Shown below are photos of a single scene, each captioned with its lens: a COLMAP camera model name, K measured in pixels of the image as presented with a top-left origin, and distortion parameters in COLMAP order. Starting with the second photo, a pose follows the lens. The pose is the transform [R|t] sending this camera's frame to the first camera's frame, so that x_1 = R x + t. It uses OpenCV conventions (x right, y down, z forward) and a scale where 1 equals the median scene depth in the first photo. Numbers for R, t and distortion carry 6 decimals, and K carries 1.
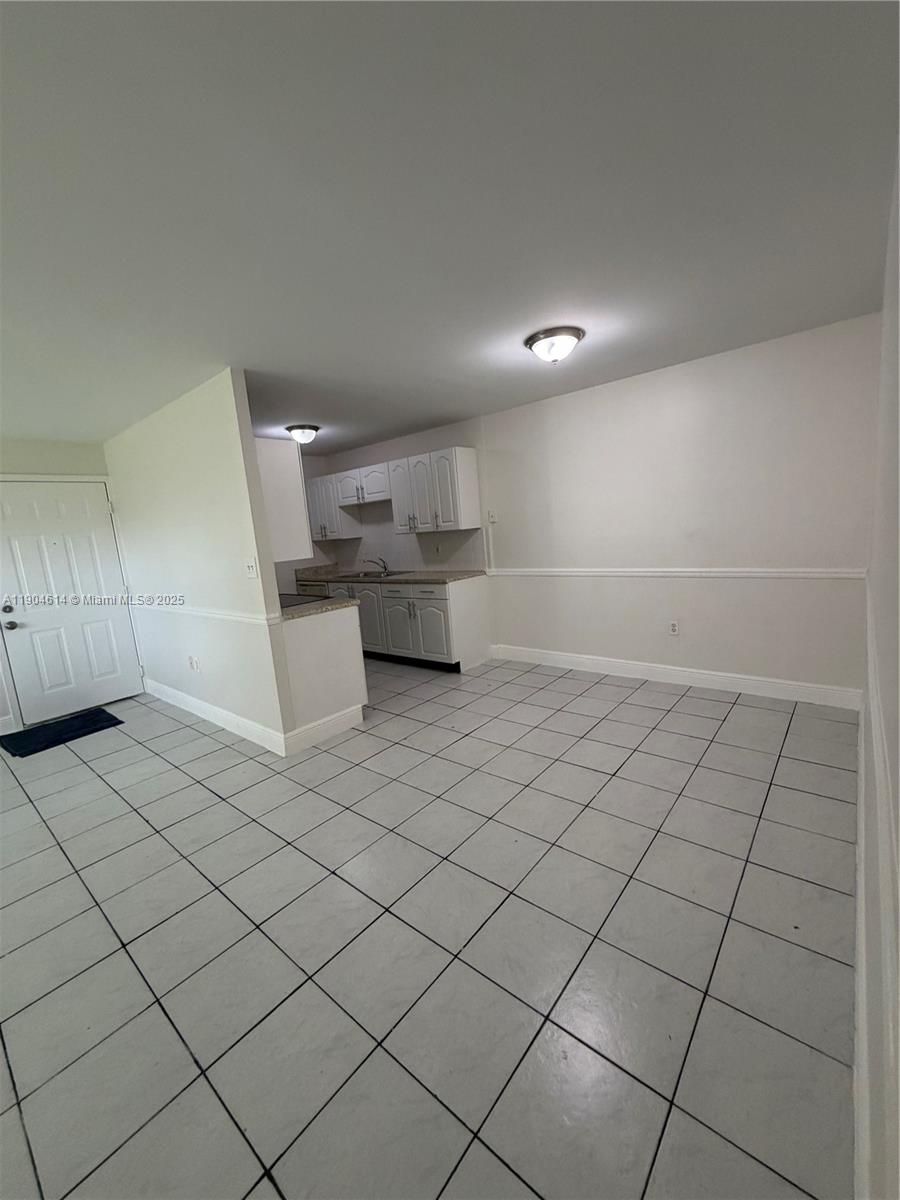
lens RADIAL K [[480.1, 0, 448.4], [0, 480.1, 596.8], [0, 0, 1]] dist [-0.003045, -0.000429]
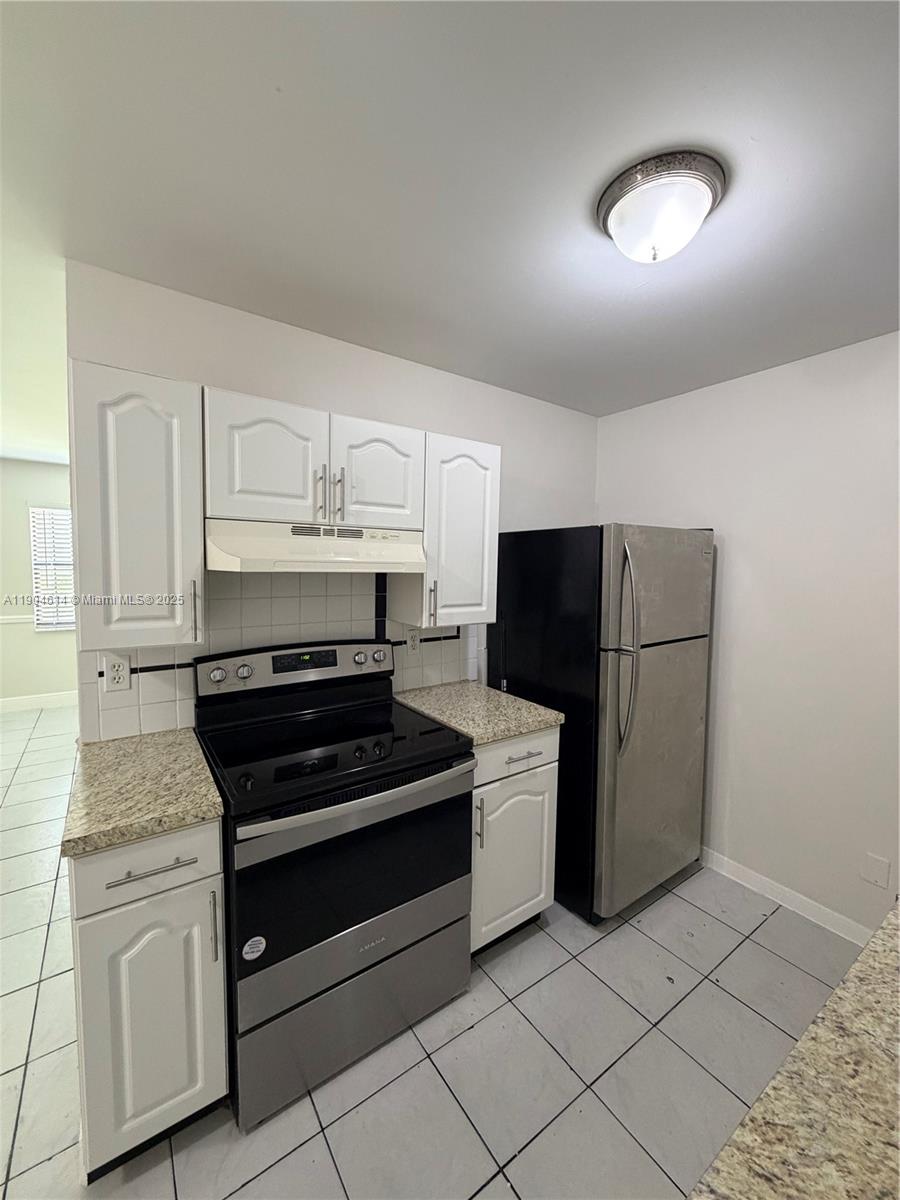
lens RADIAL K [[480.1, 0, 448.4], [0, 480.1, 596.8], [0, 0, 1]] dist [-0.003045, -0.000429]
pose [[-0.257137, 0.147577, -0.955040, 0.014678], [-0.134561, 0.973175, 0.186609, -0.176697], [0.956961, 0.176495, -0.230381, 1.001198]]
